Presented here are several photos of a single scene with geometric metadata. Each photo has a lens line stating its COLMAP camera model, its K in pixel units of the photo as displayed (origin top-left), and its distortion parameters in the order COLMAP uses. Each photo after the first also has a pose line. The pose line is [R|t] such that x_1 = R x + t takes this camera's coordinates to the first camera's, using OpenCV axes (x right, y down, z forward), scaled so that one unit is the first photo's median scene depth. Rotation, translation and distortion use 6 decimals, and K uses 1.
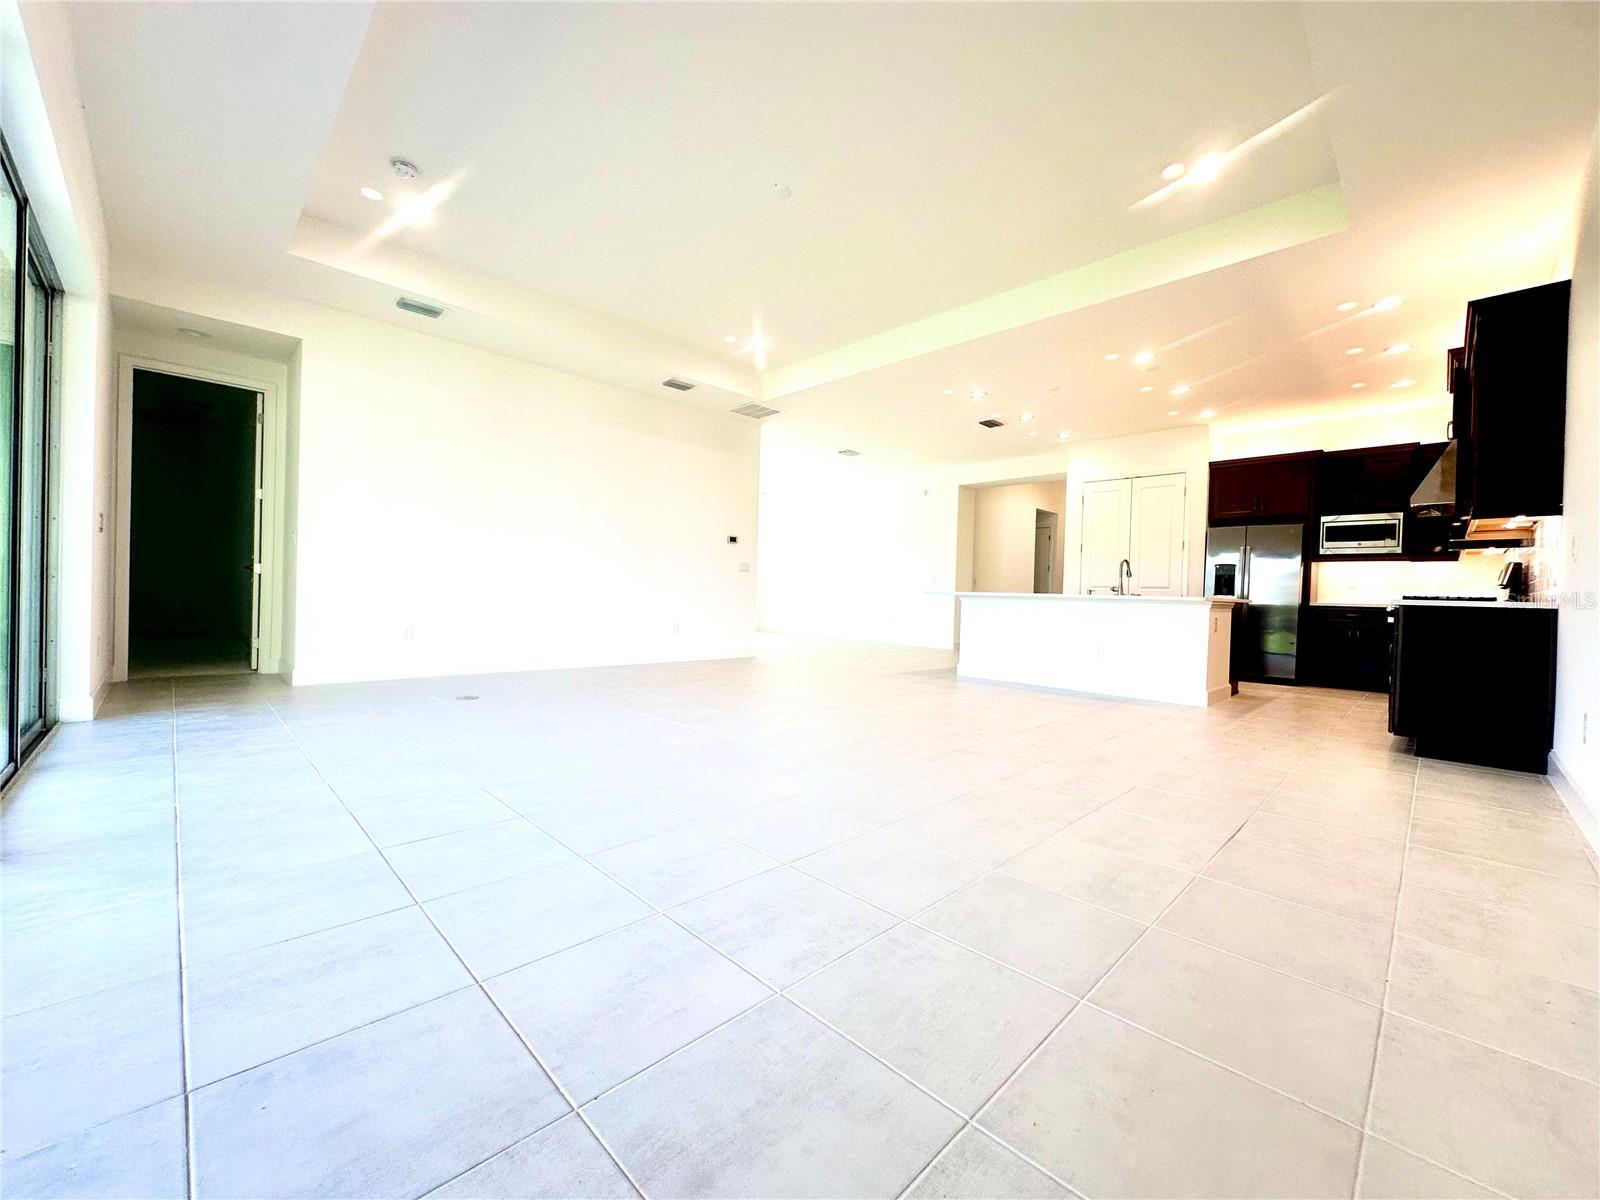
lens RADIAL K [[639.4, 0, 801.9], [0, 639.4, 602.9], [0, 0, 1]] dist [-0.005615, 0.000913]
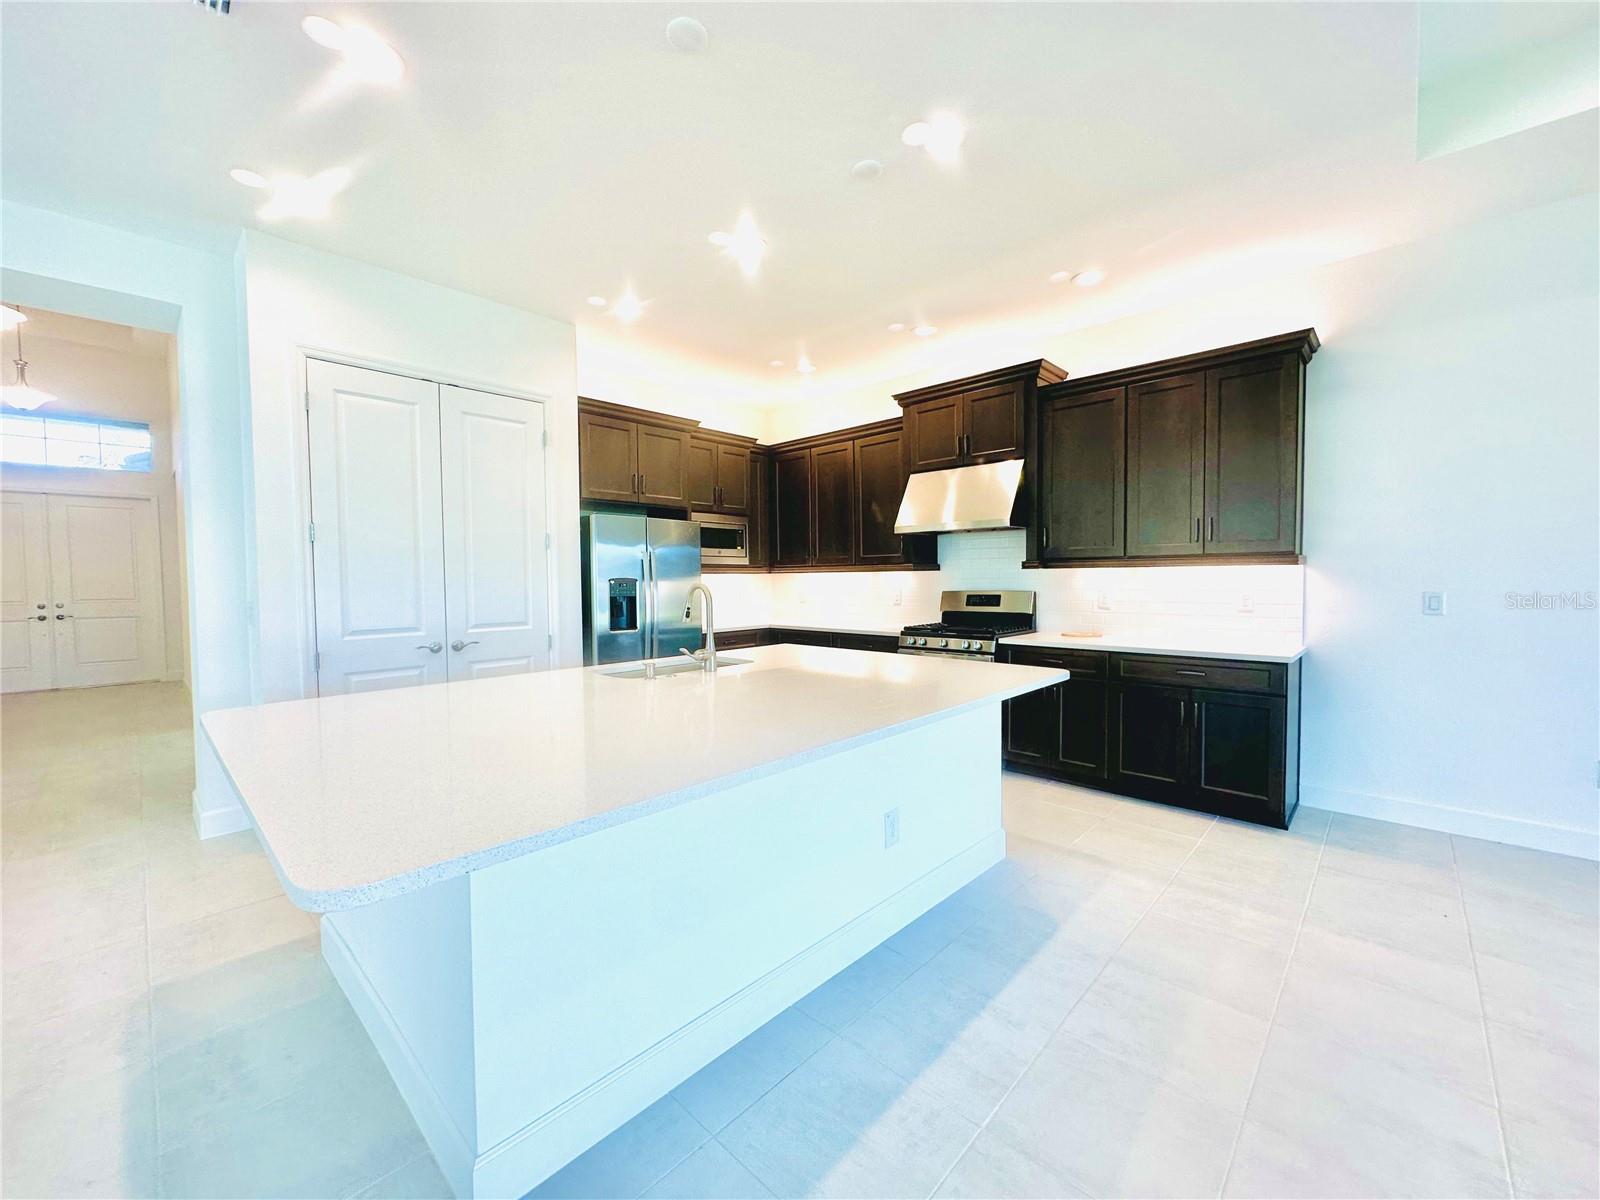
lens RADIAL K [[639.4, 0, 804.9], [0, 639.4, 600.5], [0, 0, 1]] dist [-0.005615, 0.000913]
pose [[-0.040202, -0.060771, 0.997342, 0.060885], [0.023491, 0.997815, 0.061747, -0.076110], [-0.998915, 0.025911, -0.038686, 0.897297]]
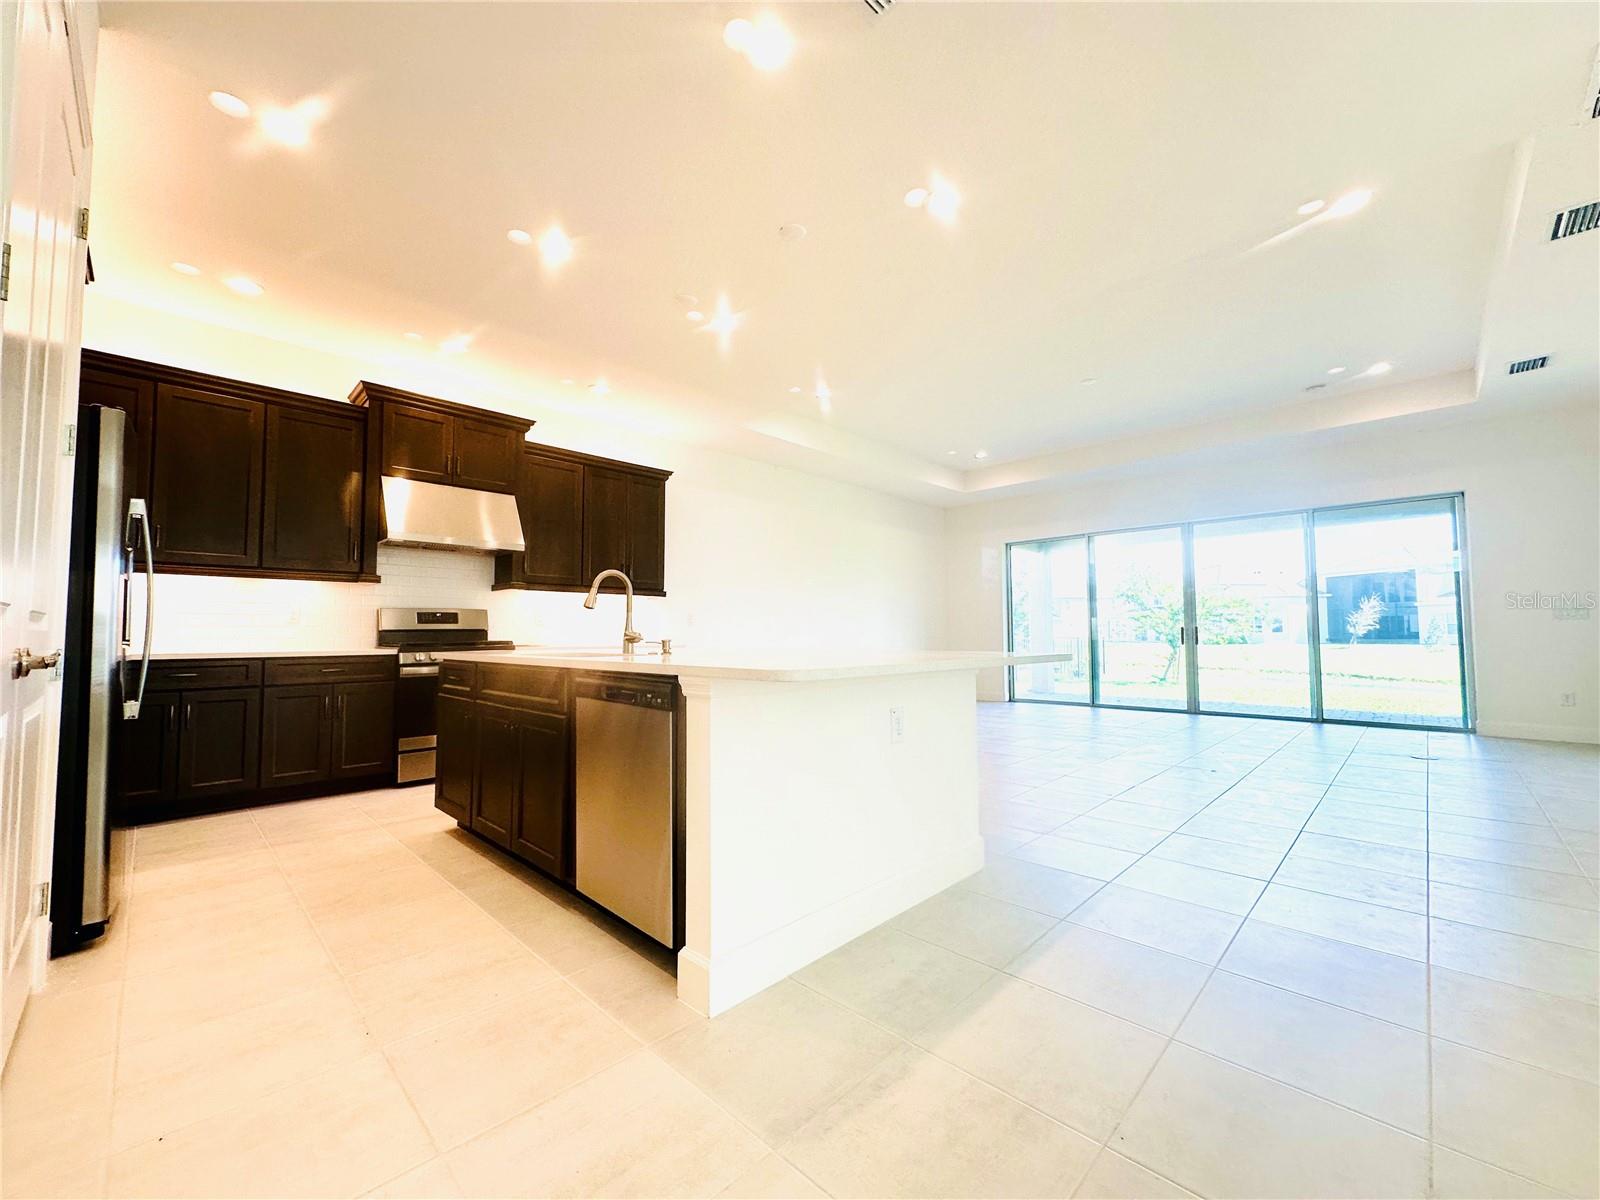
lens RADIAL K [[639.4, 0, 800.2], [0, 639.4, 601.8], [0, 0, 1]] dist [-0.005615, 0.000913]
pose [[-0.999558, -0.028461, -0.008571, 0.353919], [-0.028151, 0.999015, -0.034307, -0.034029], [0.009539, -0.034050, -0.999375, 1.376390]]
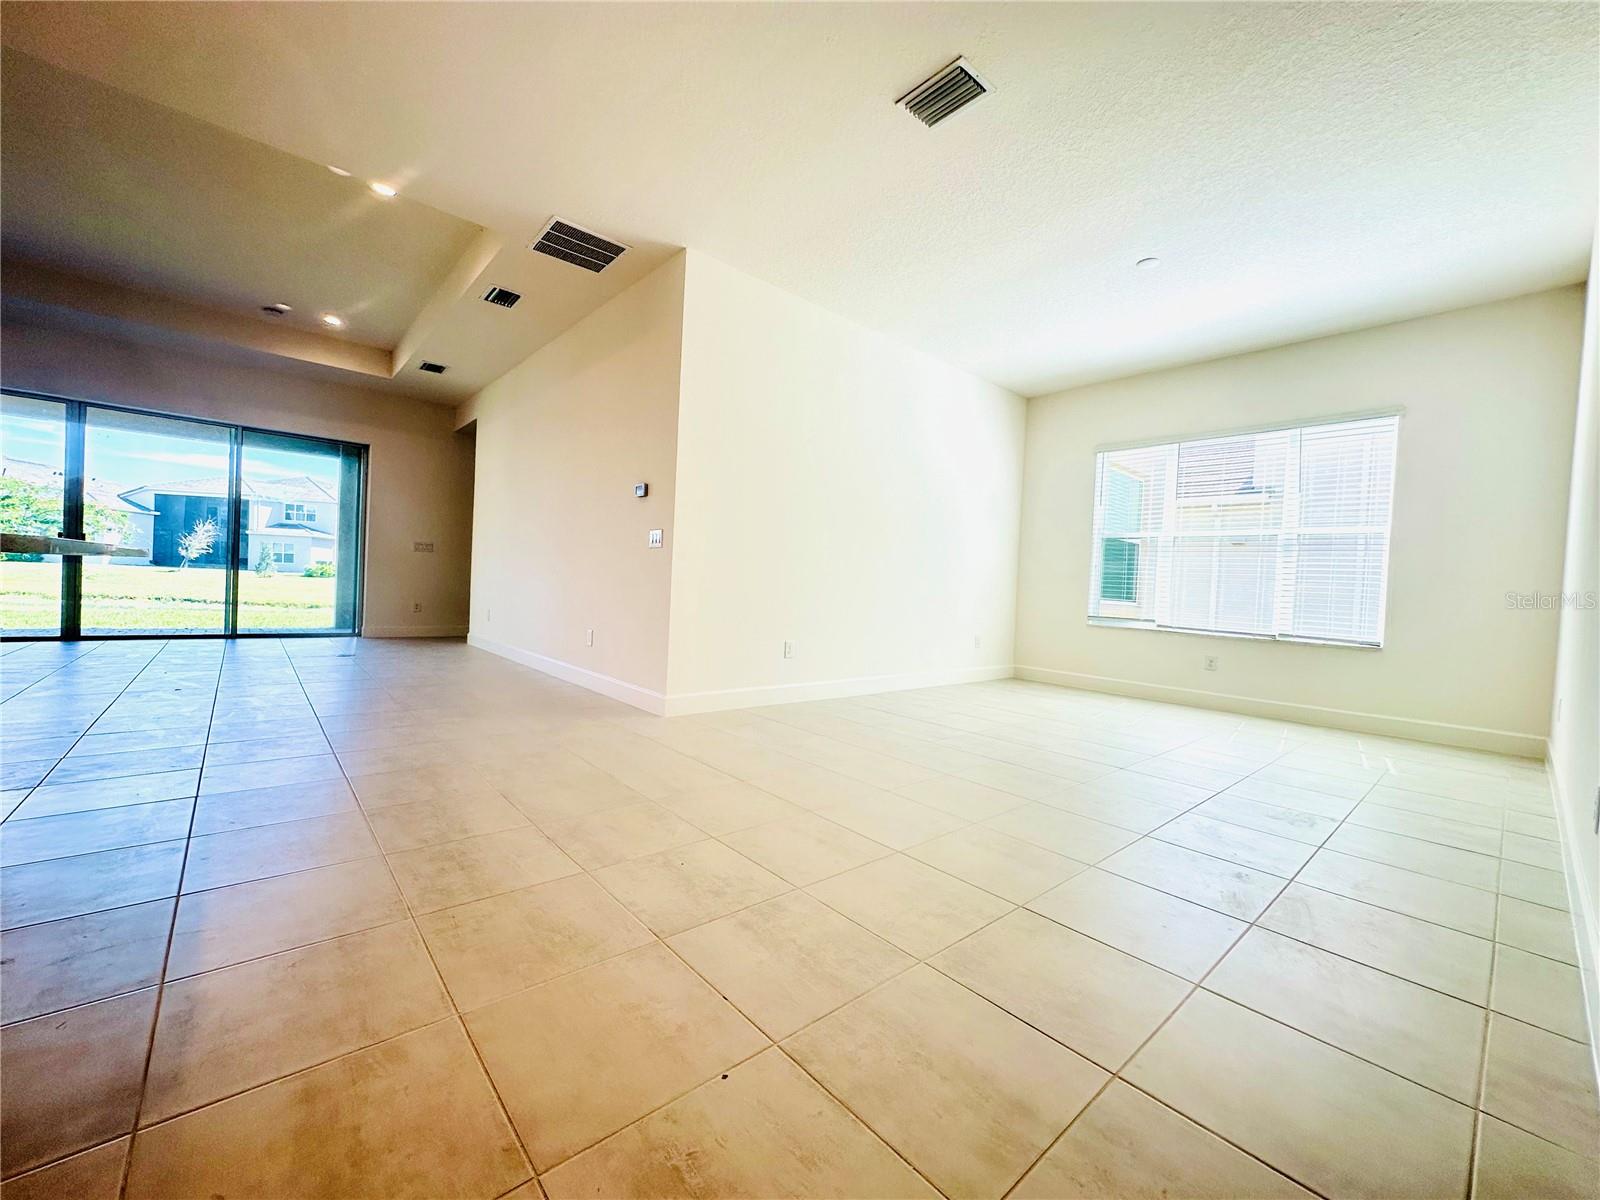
lens RADIAL K [[639.4, 0, 799.9], [0, 639.4, 600.5], [0, 0, 1]] dist [-0.005615, 0.000913]
pose [[-0.060549, -0.014878, -0.998054, 0.487914], [-0.068938, 0.997564, -0.010689, -0.013786], [0.995782, 0.068157, -0.061427, 1.341044]]
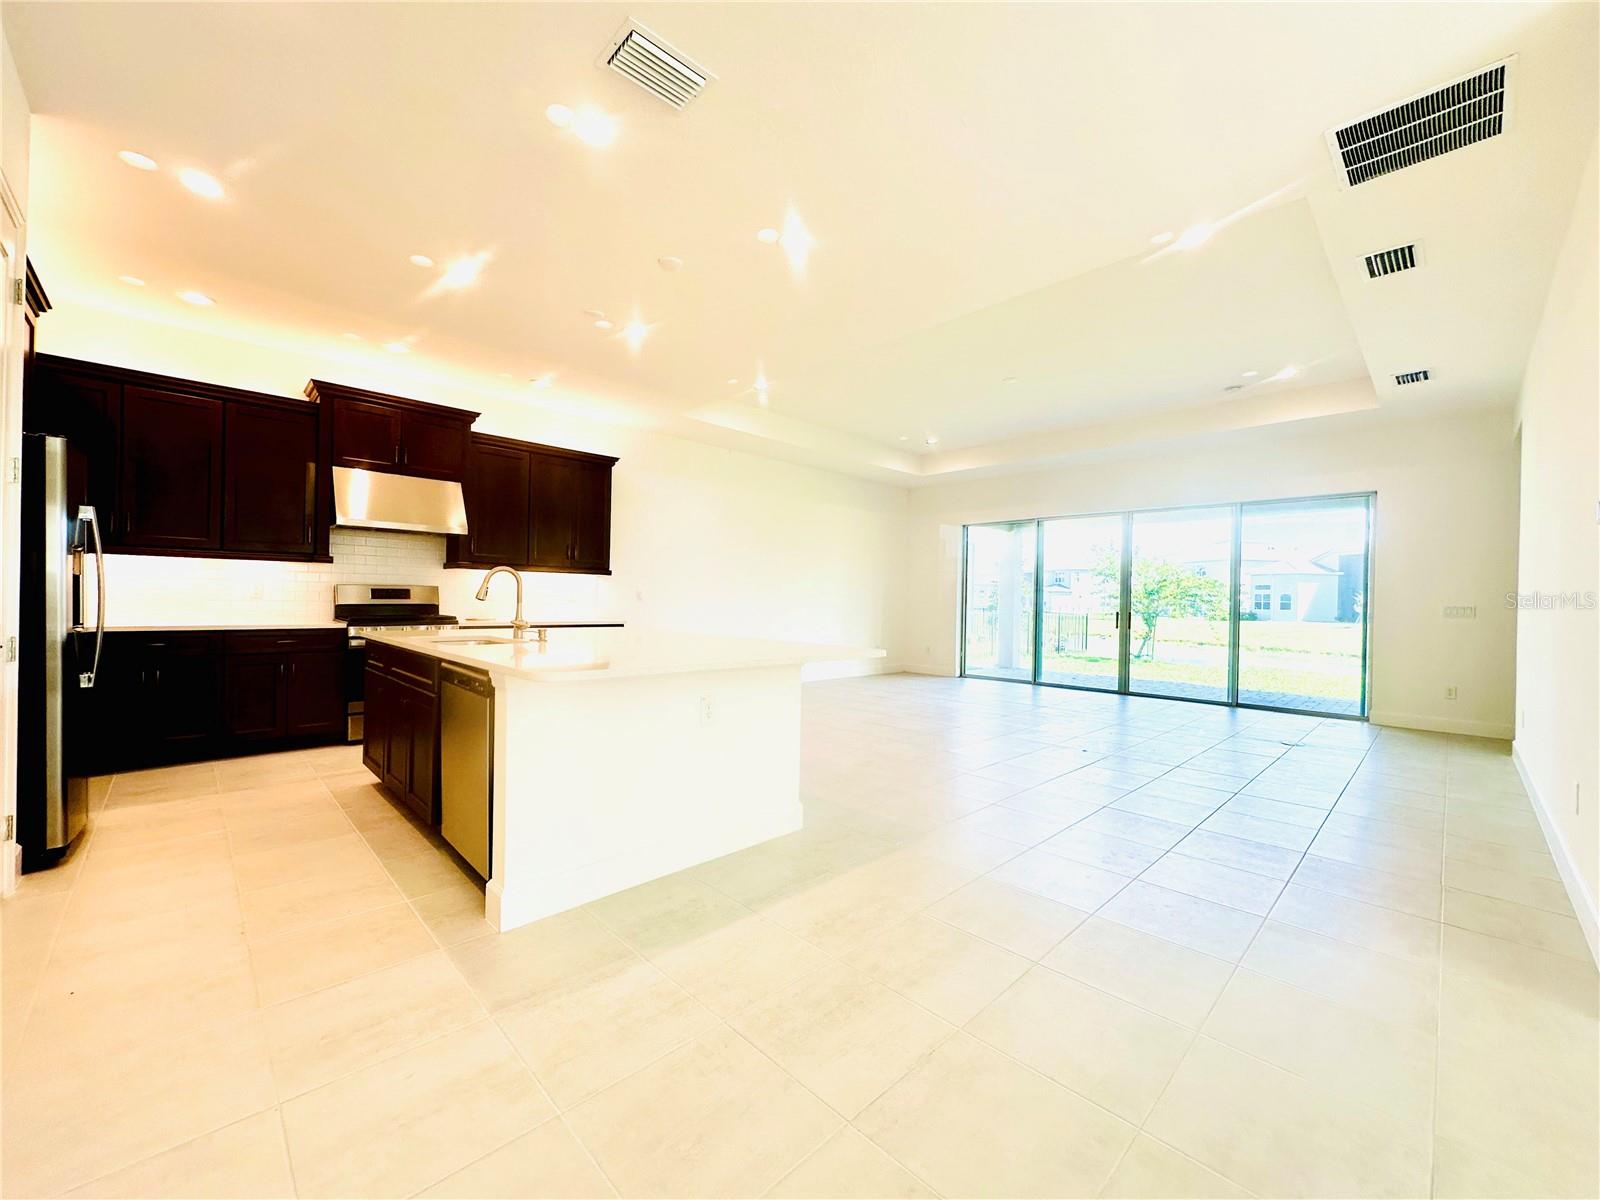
lens RADIAL K [[639.4, 0, 801.6], [0, 639.4, 602.7], [0, 0, 1]] dist [-0.005615, 0.000913]
pose [[-0.998596, -0.051659, 0.011756, 0.237764], [-0.051362, 0.998383, 0.024363, -0.062718], [-0.012996, 0.023725, -0.999634, 1.440295]]
